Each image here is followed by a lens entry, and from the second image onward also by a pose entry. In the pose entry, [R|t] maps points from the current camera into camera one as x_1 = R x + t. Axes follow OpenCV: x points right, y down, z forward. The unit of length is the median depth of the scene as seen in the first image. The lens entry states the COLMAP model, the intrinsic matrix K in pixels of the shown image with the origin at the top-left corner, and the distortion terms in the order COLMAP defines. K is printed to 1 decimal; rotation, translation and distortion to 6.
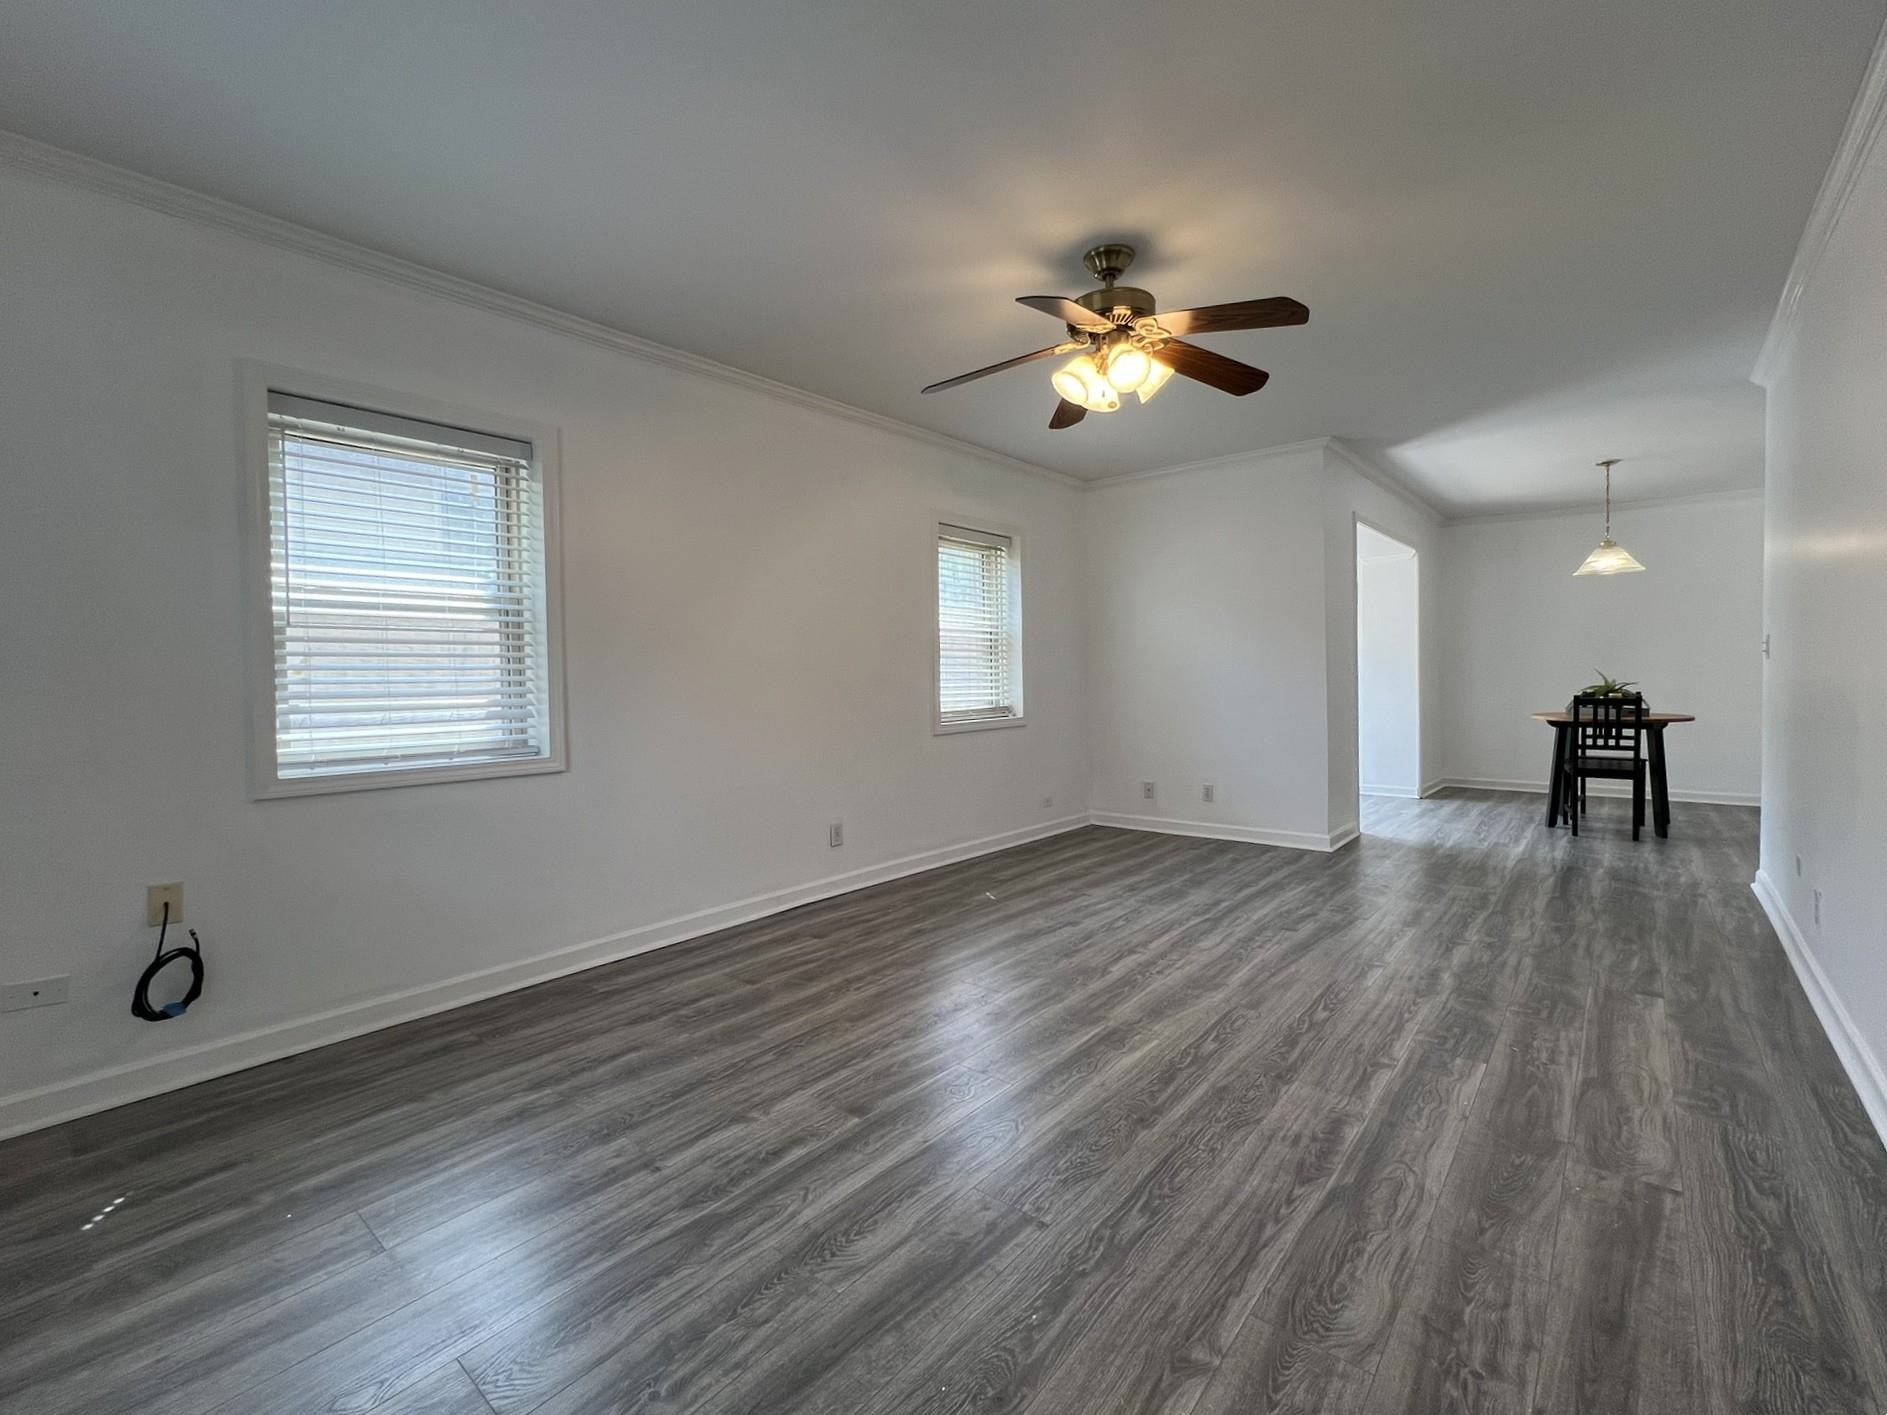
lens RADIAL K [[830.1, 0, 954.1], [0, 830.1, 698.0], [0, 0, 1]] dist [-0.002616, 0.000311]
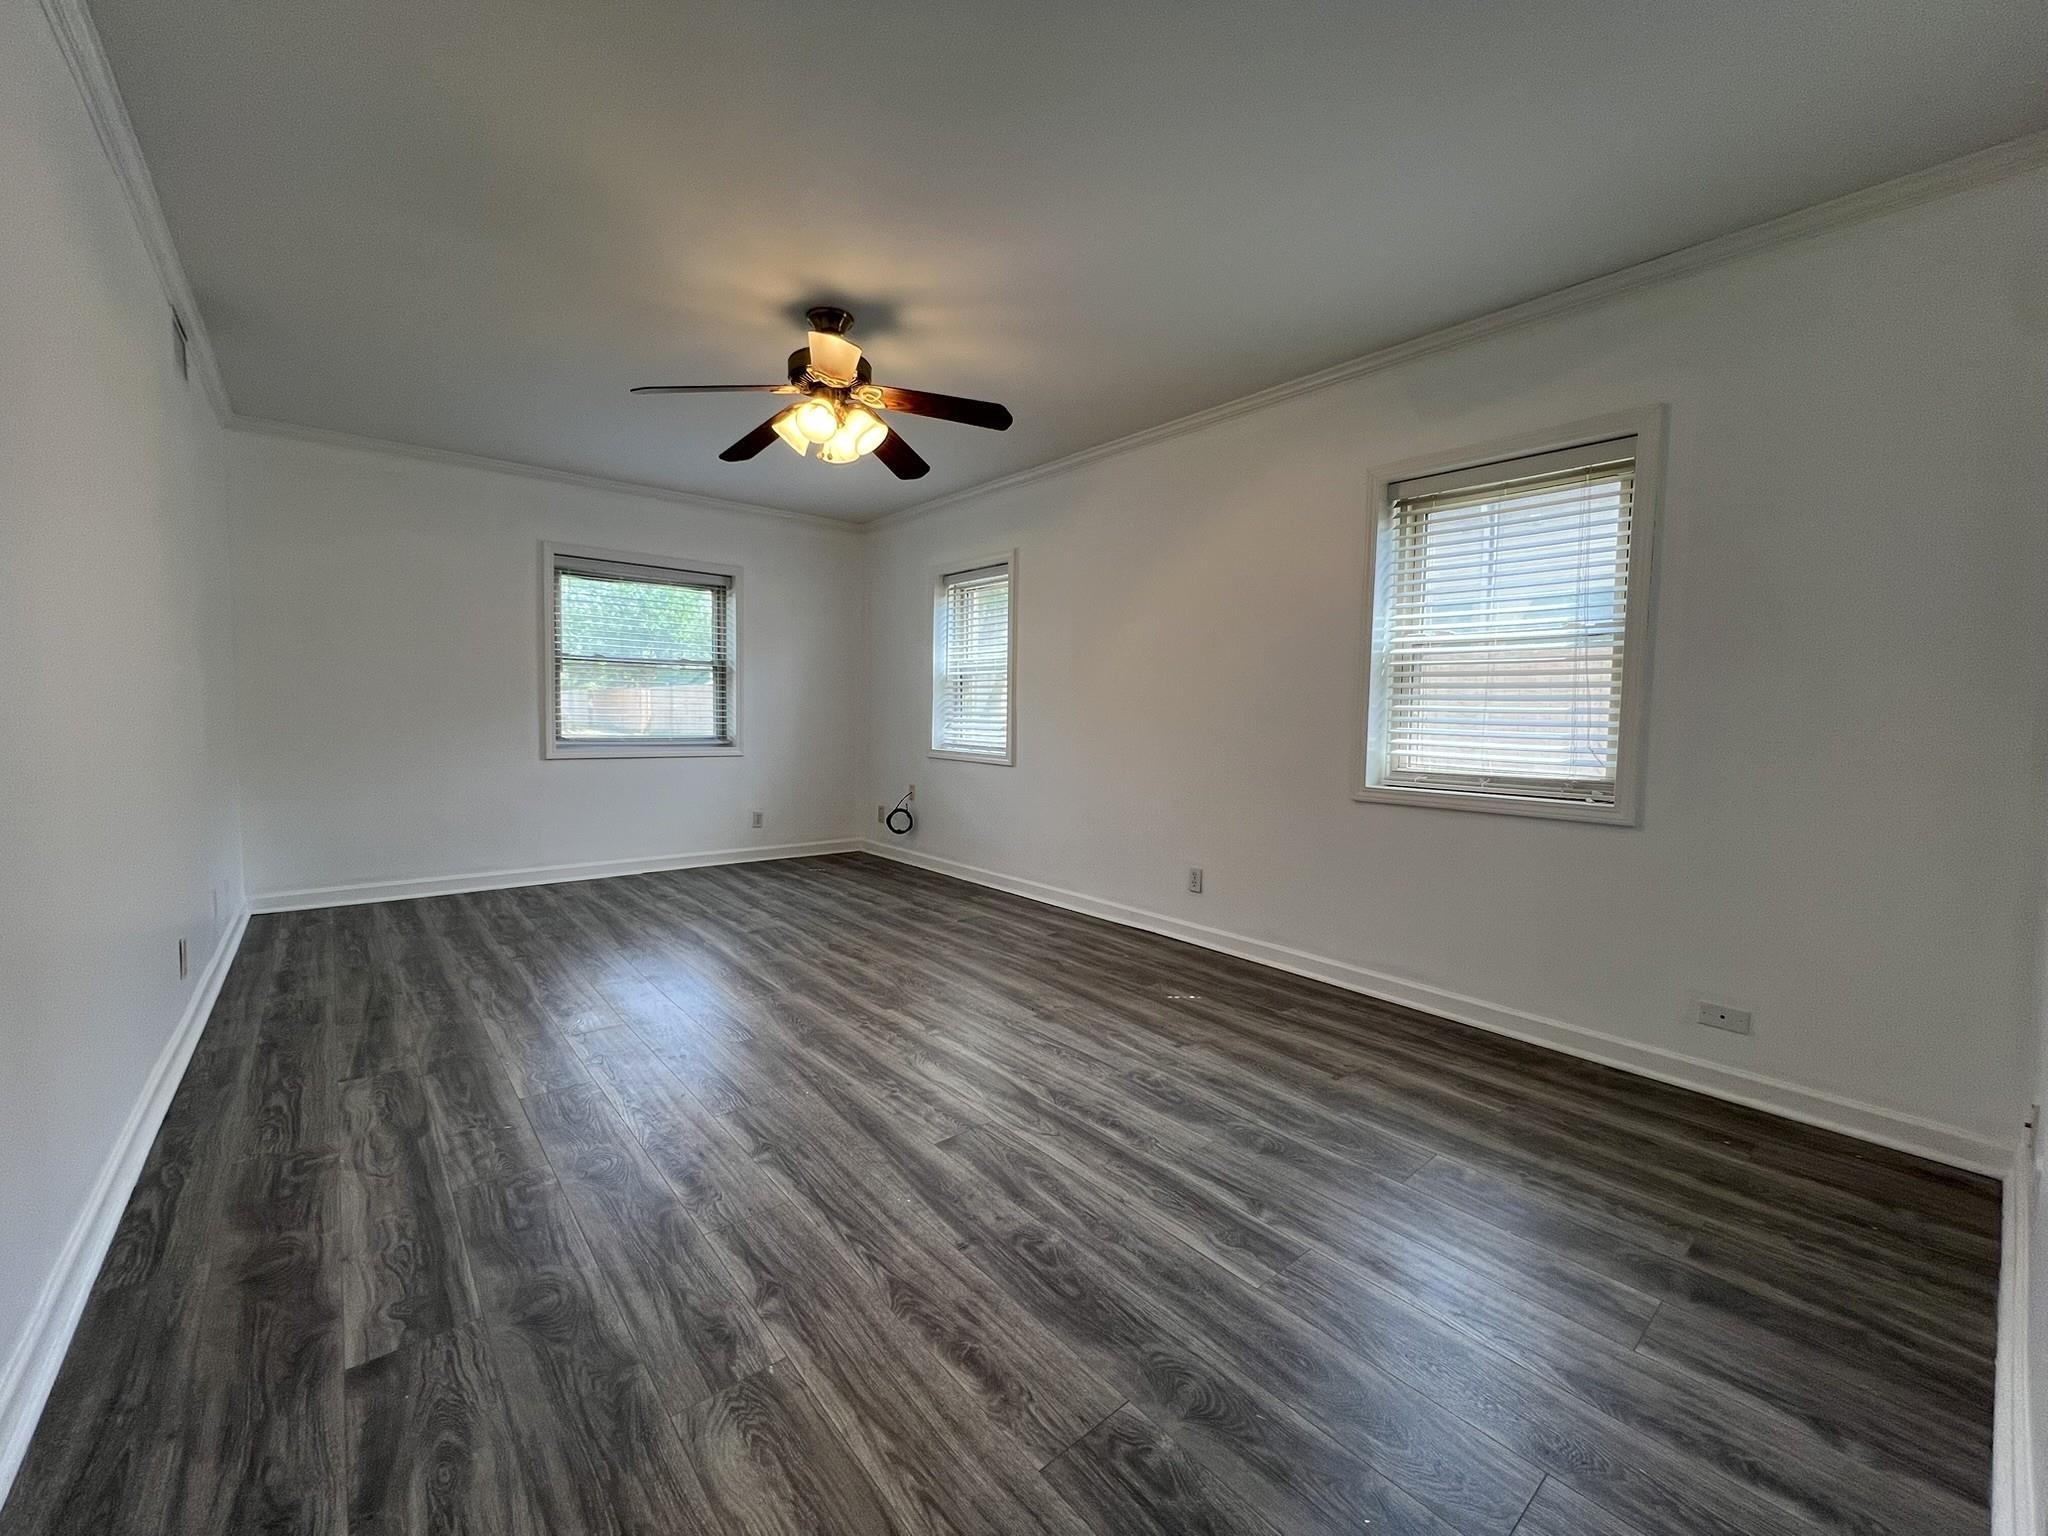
lens RADIAL K [[829.8, 0, 993.6], [0, 829.8, 758.7], [0, 0, 1]] dist [-0.001217, 0.000730]
pose [[-0.210747, 0.070300, -0.975009, 1.200677], [-0.035254, 0.996215, 0.079449, -0.056696], [0.976905, 0.051117, -0.207471, 1.425964]]
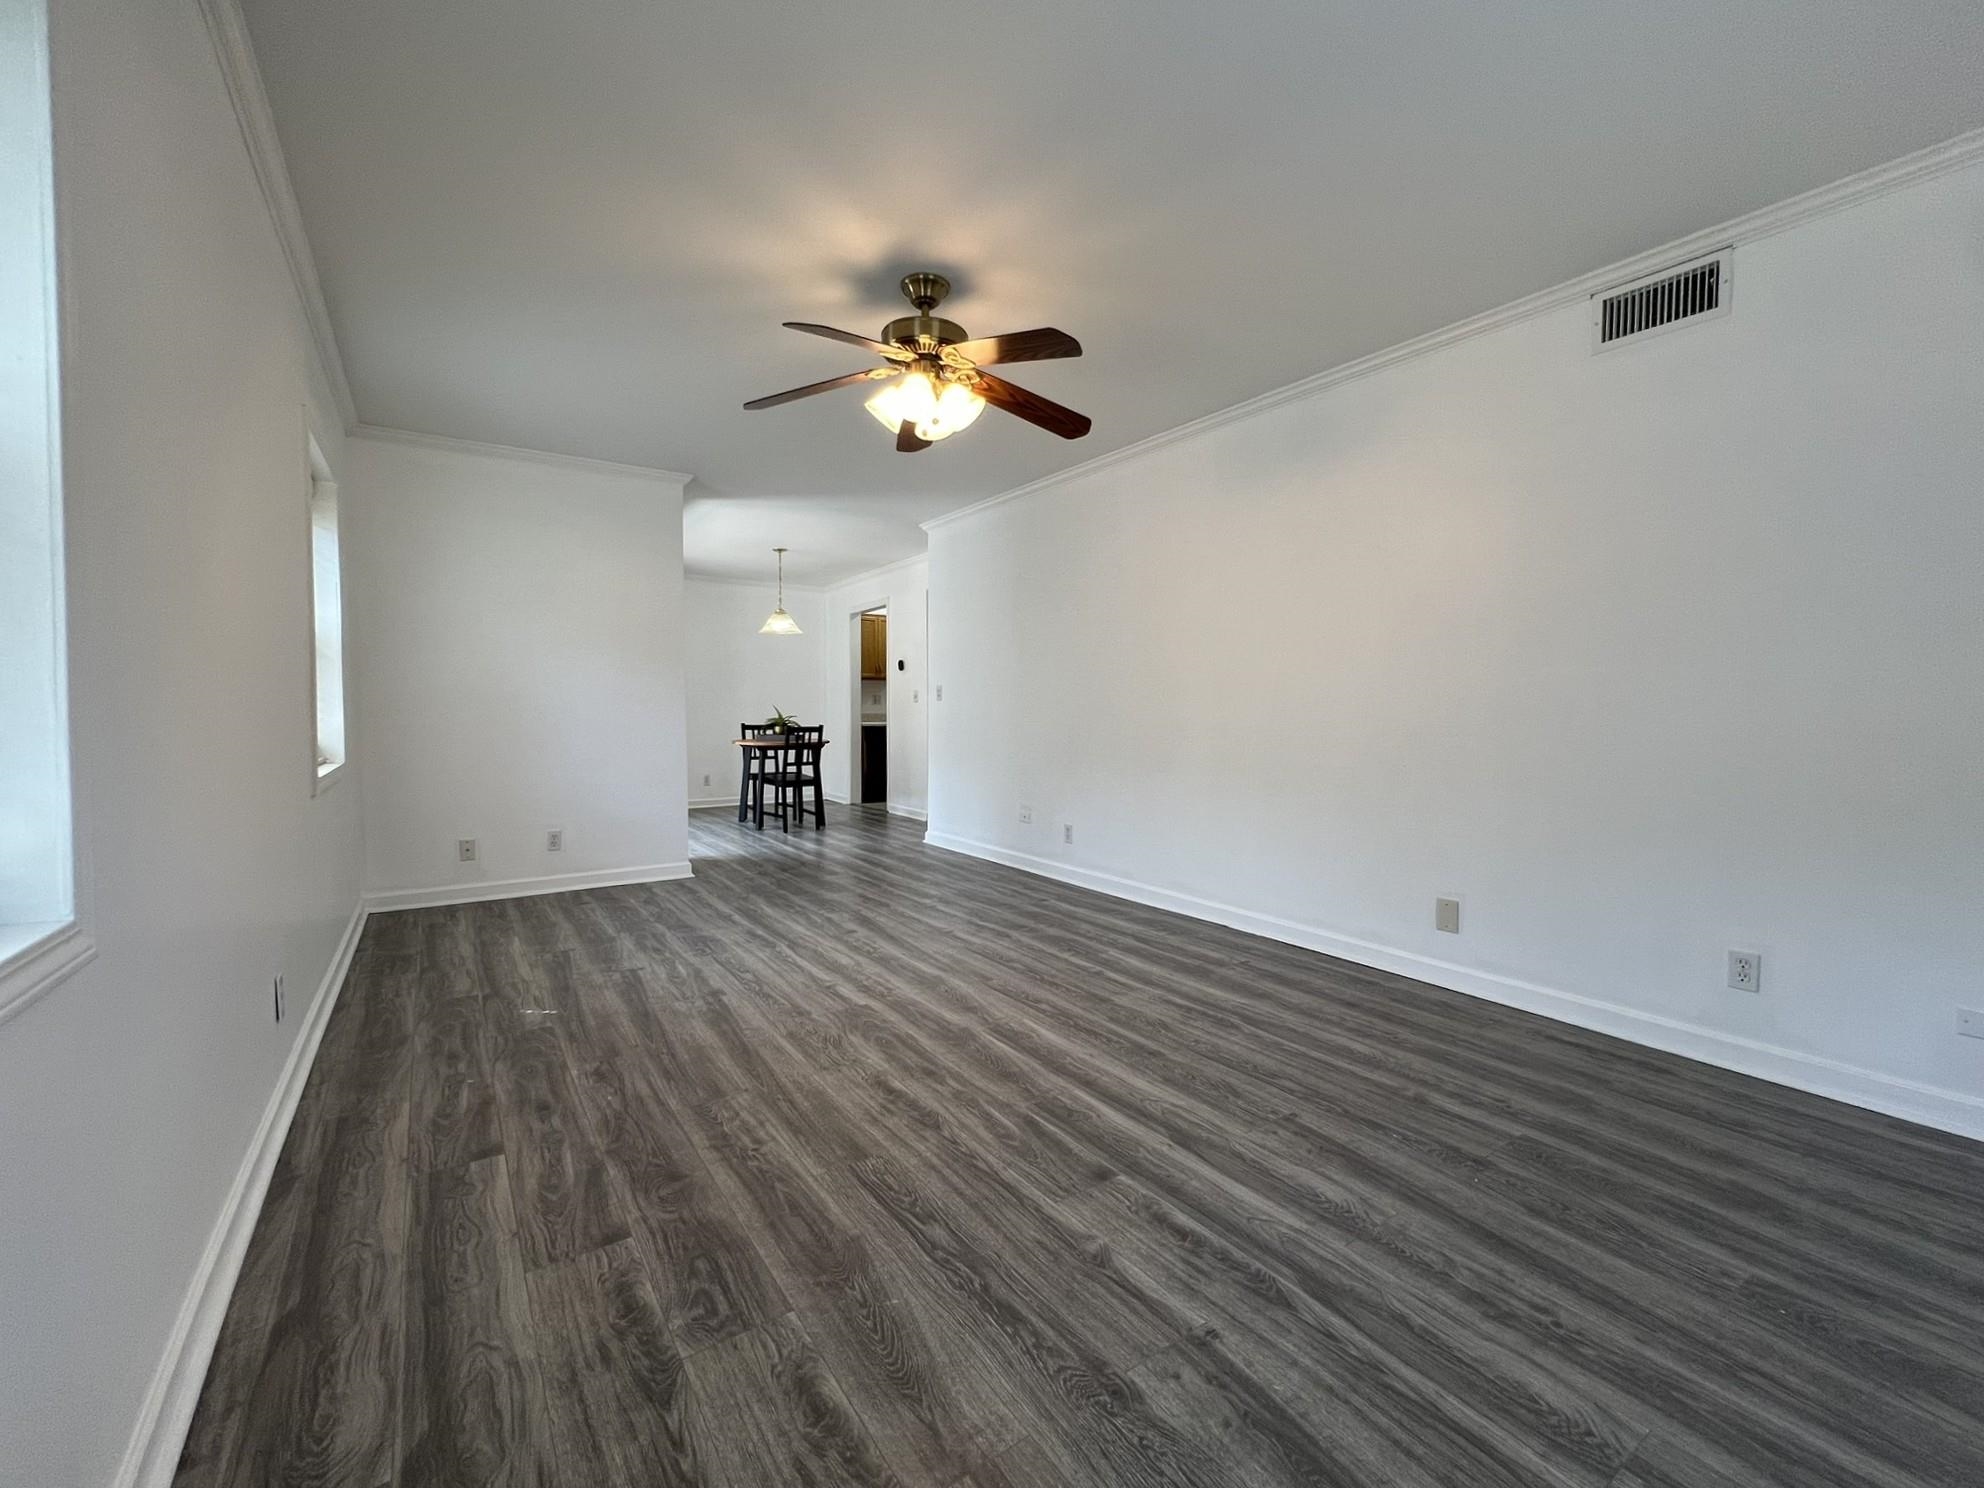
lens RADIAL K [[803.9, 0, 984.7], [0, 803.9, 754.2], [0, 0, 1]] dist [-0.001217, 0.000730]
pose [[0.279753, -0.039006, 0.959279, -0.725166], [0.016505, 0.999222, 0.035816, 0.003263], [-0.959930, 0.005813, 0.280179, 0.648669]]
